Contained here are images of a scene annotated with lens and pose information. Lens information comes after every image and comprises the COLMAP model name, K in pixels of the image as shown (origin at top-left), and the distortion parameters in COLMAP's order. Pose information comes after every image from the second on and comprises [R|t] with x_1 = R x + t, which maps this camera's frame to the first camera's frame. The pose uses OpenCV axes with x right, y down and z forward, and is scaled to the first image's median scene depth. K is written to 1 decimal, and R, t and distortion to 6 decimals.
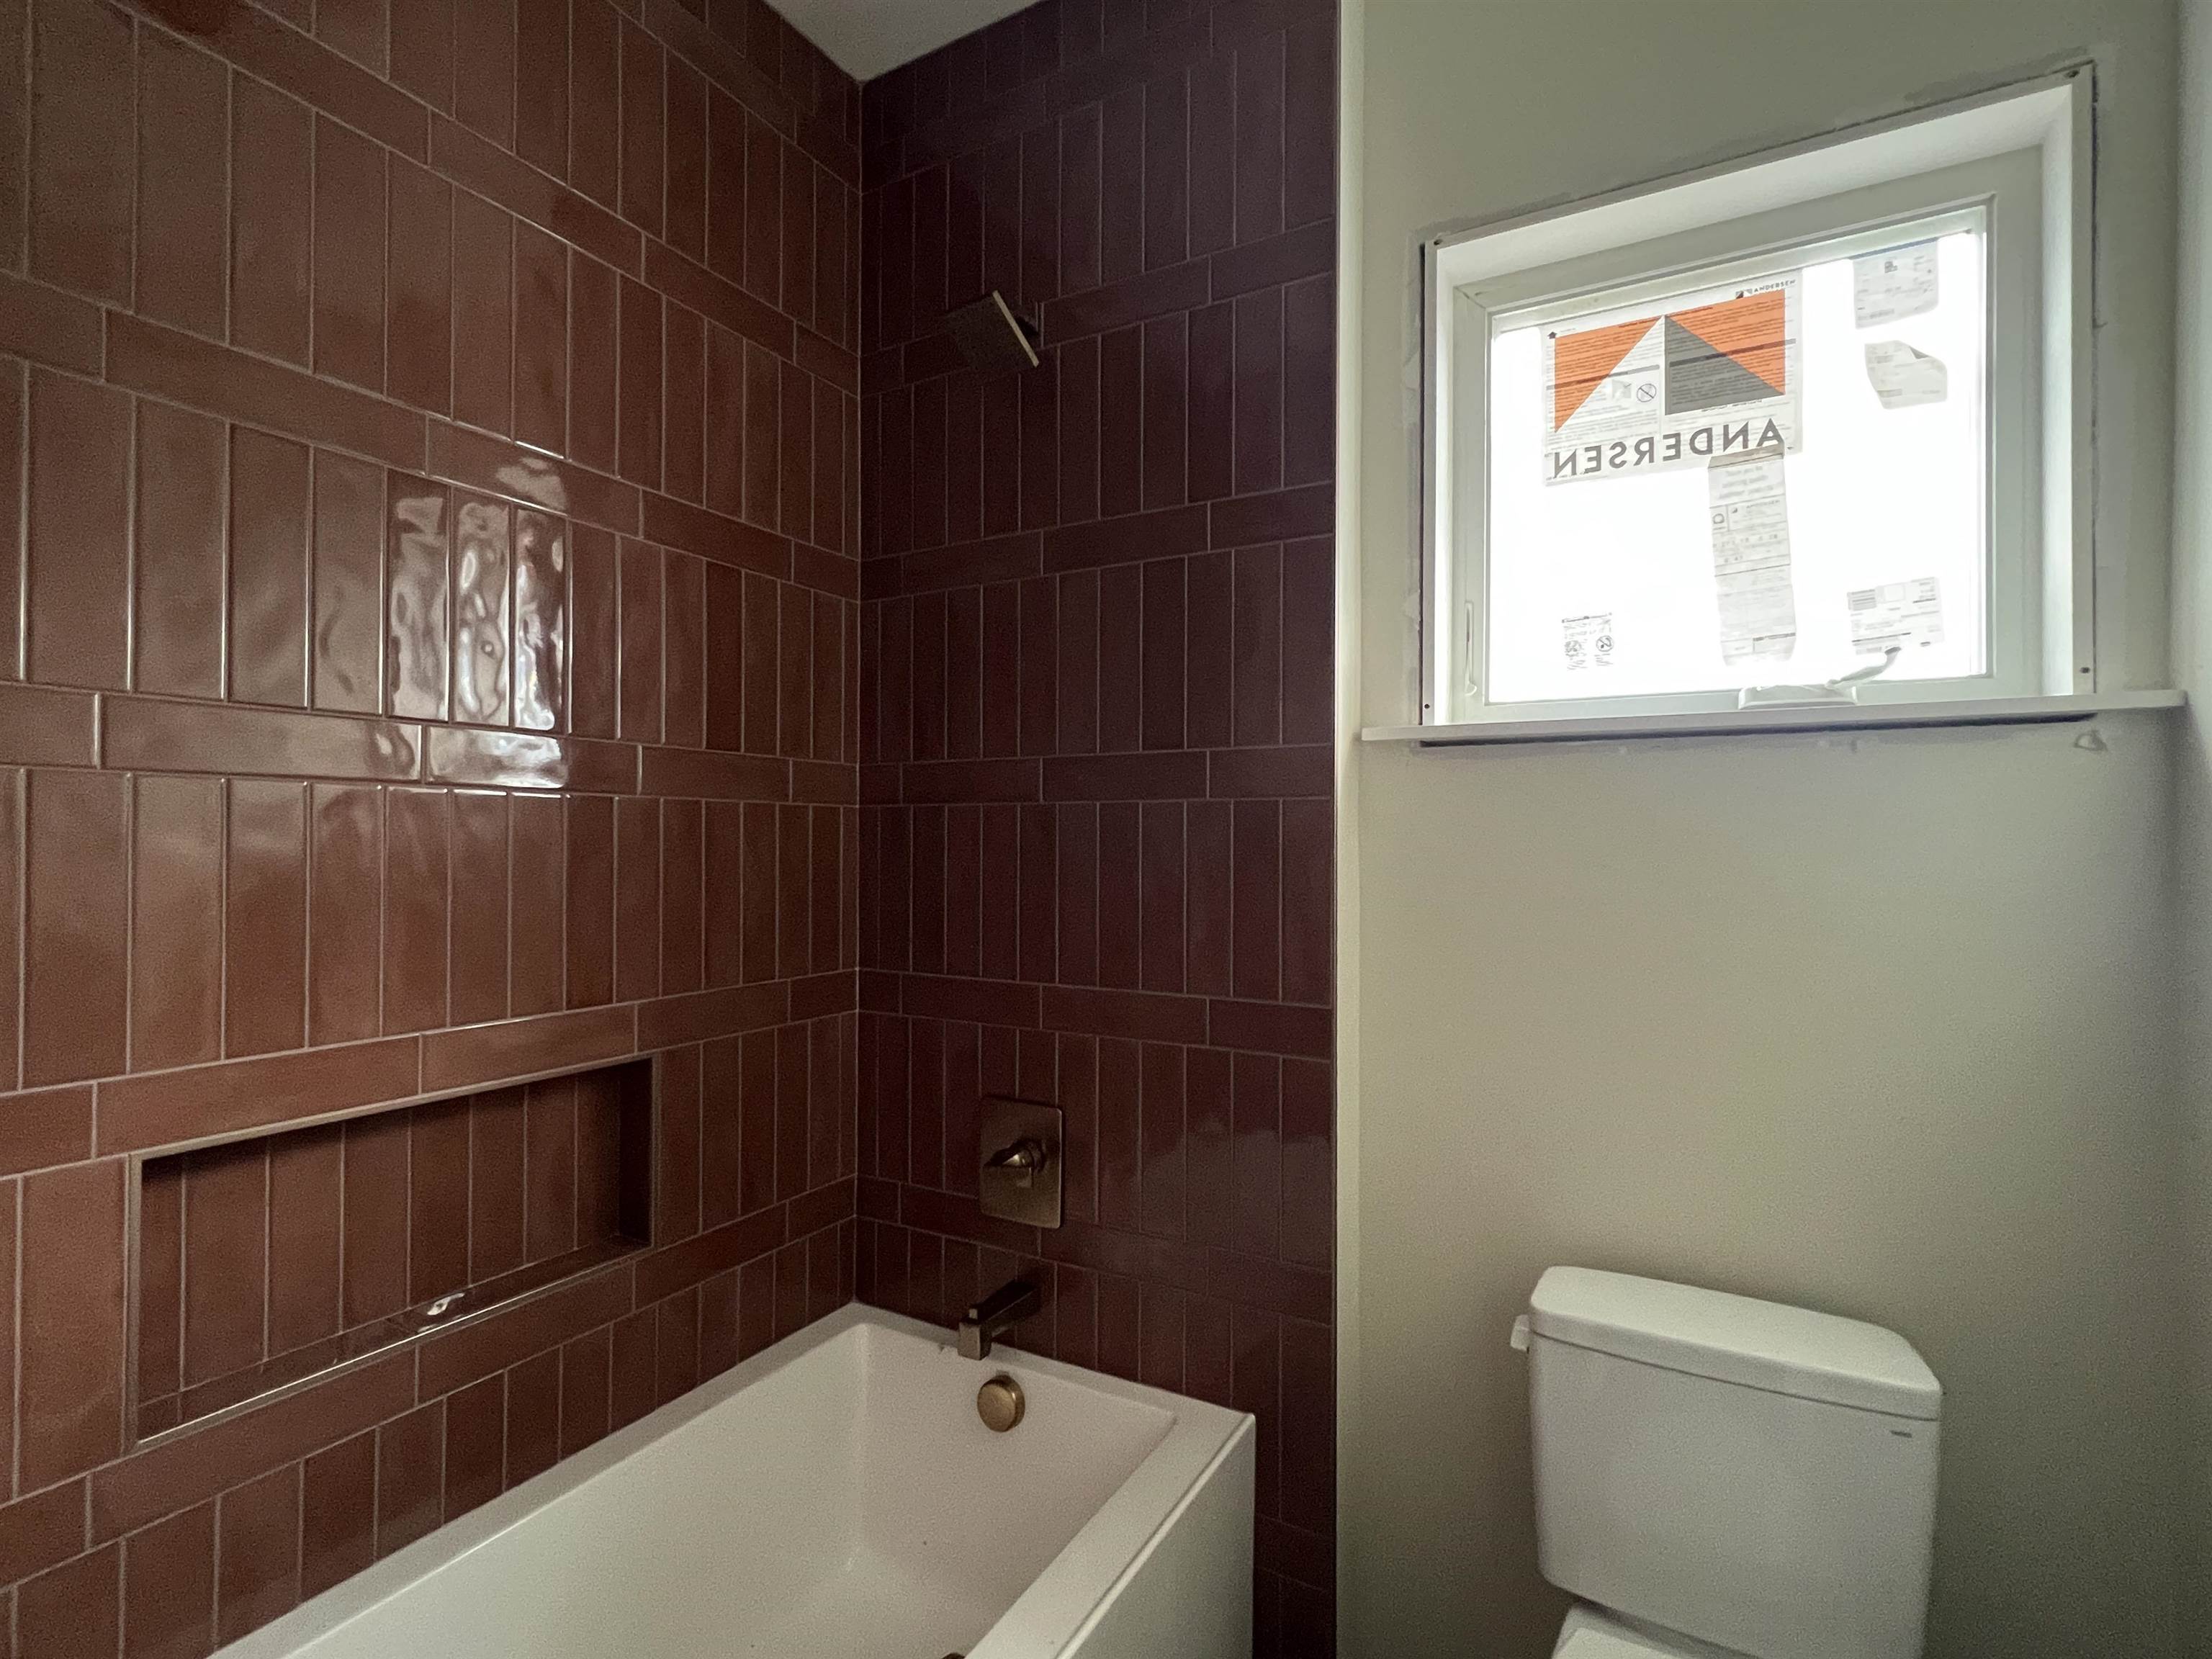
lens RADIAL K [[1066.5, 0, 1106.0], [0, 1066.5, 829.5], [0, 0, 1]] dist [0.001940, -0.000532]
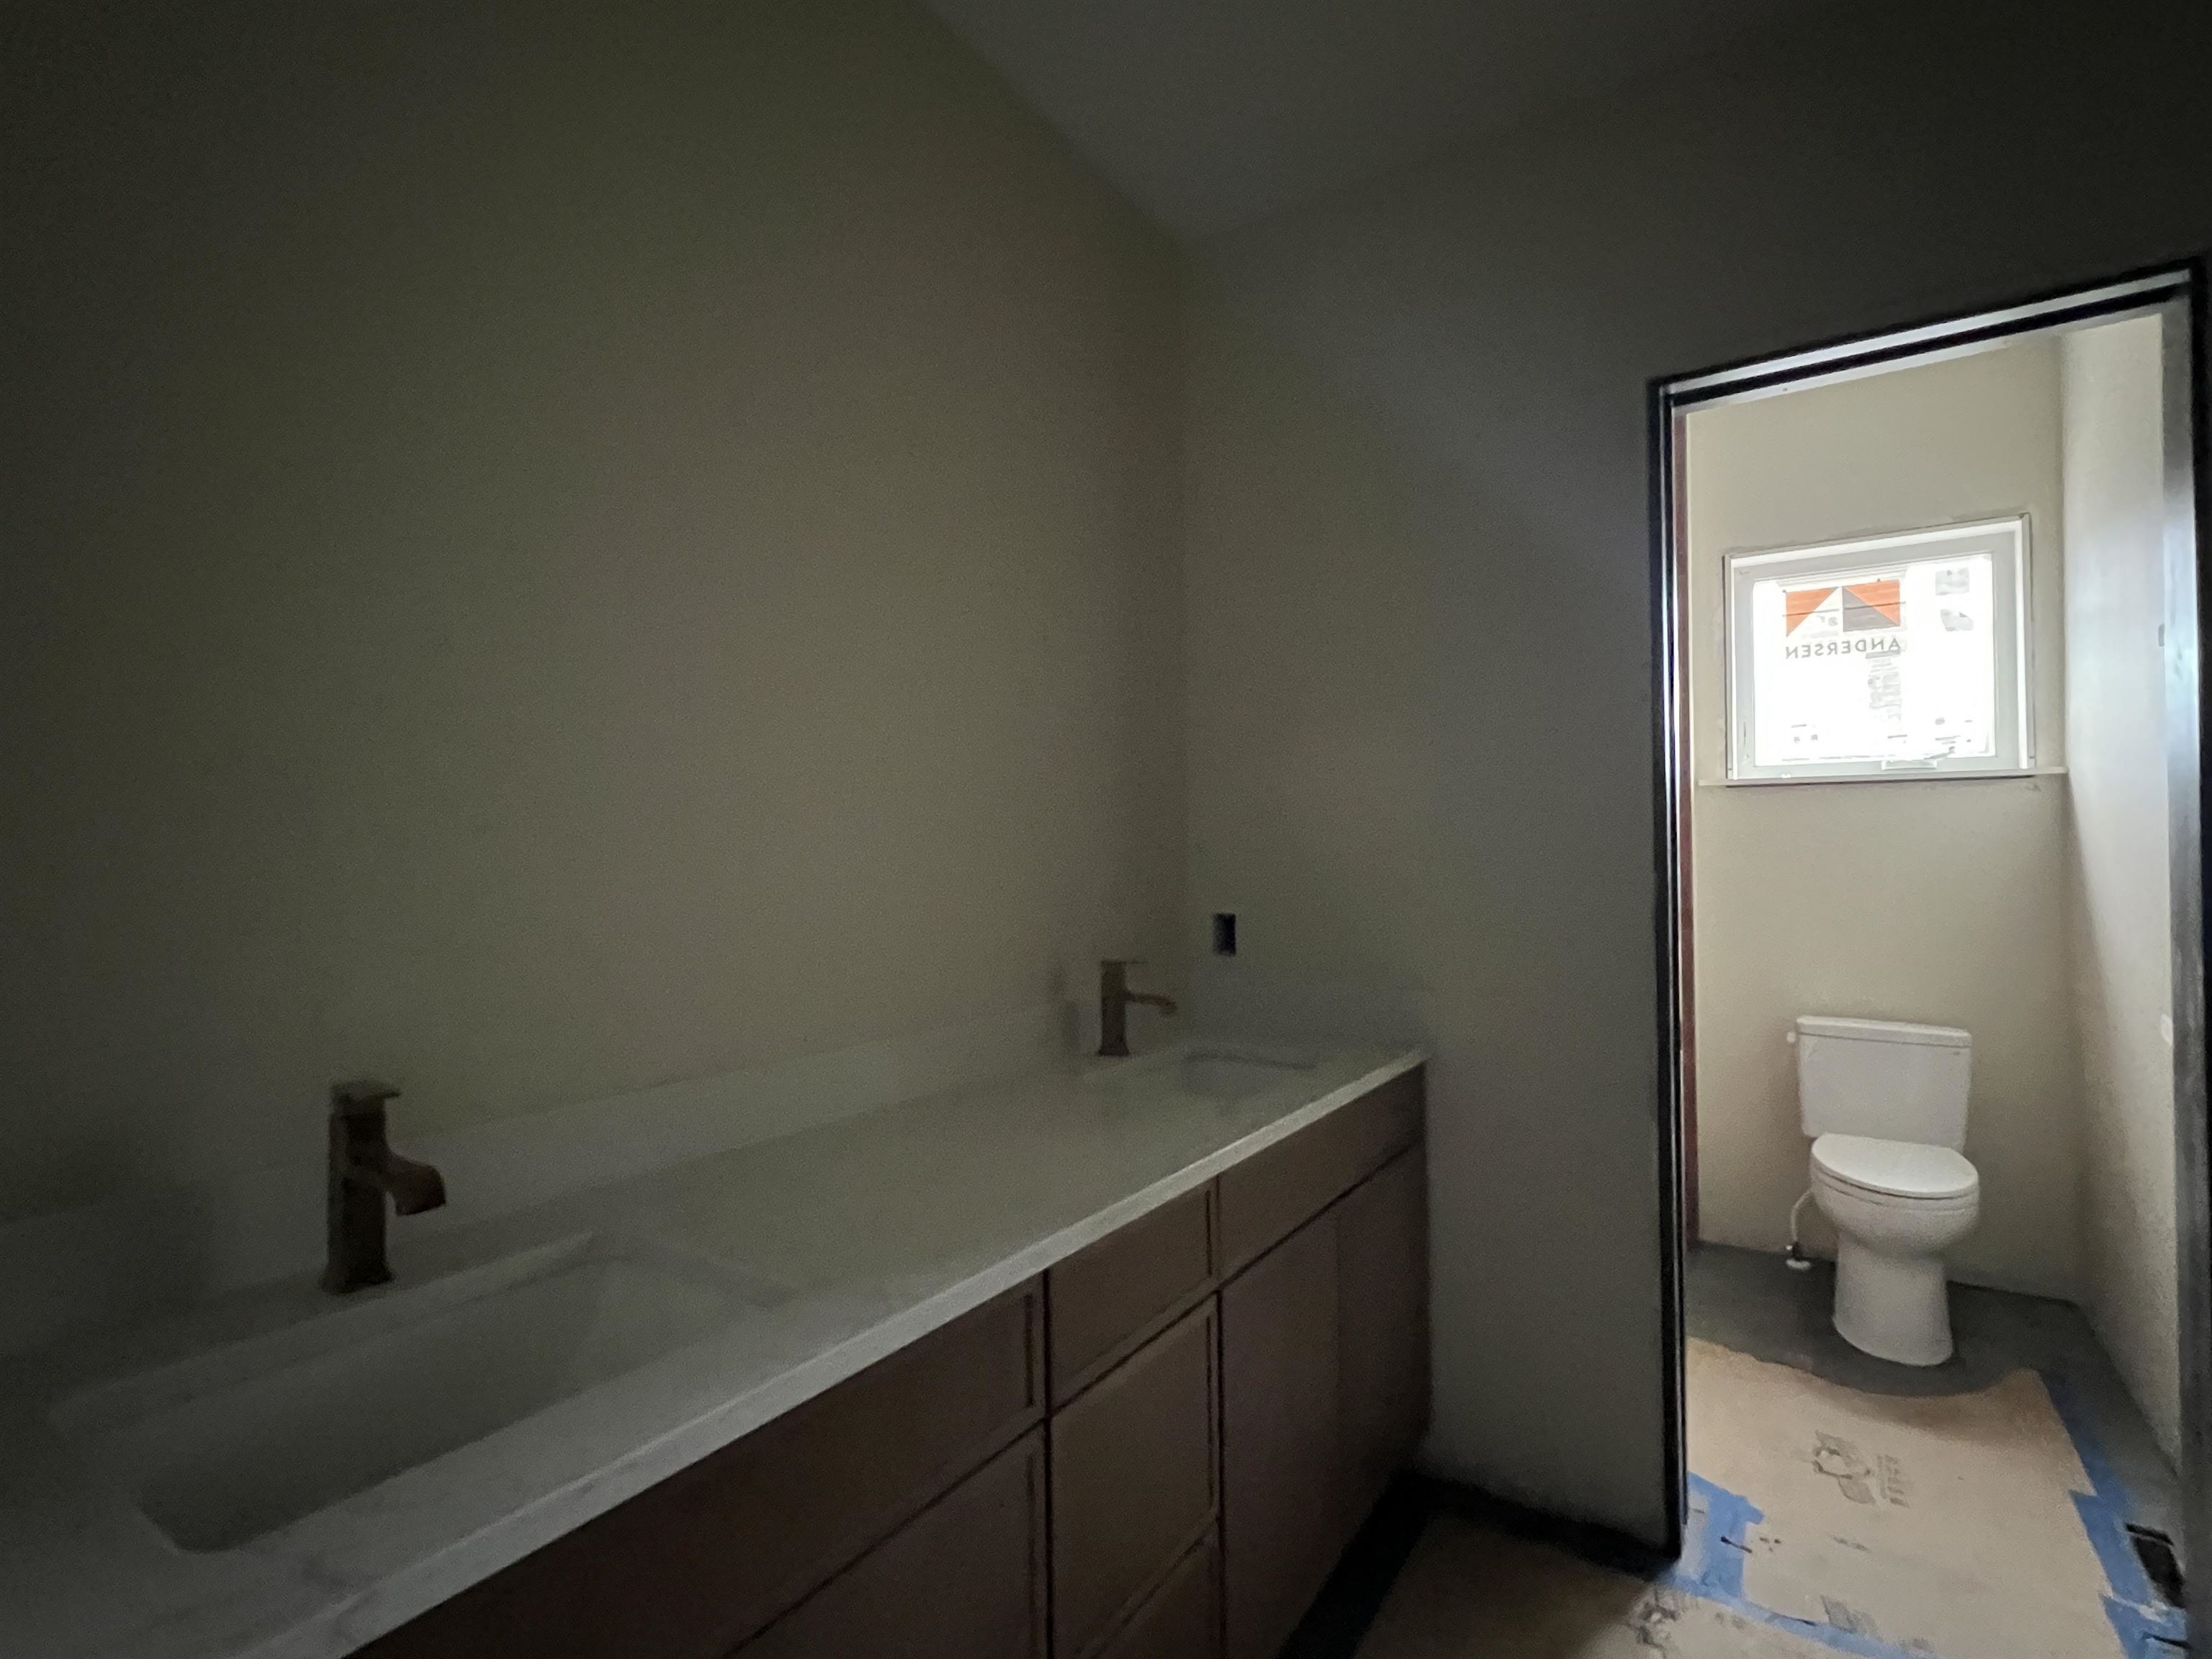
lens RADIAL K [[1066.5, 0, 1106.0], [0, 1066.5, 829.5], [0, 0, 1]] dist [0.001940, -0.000532]
pose [[0.997255, -0.013271, -0.072840, -0.824977], [0.012785, 0.999893, -0.007123, 0.006115], [0.072927, 0.006172, 0.997318, -1.282534]]
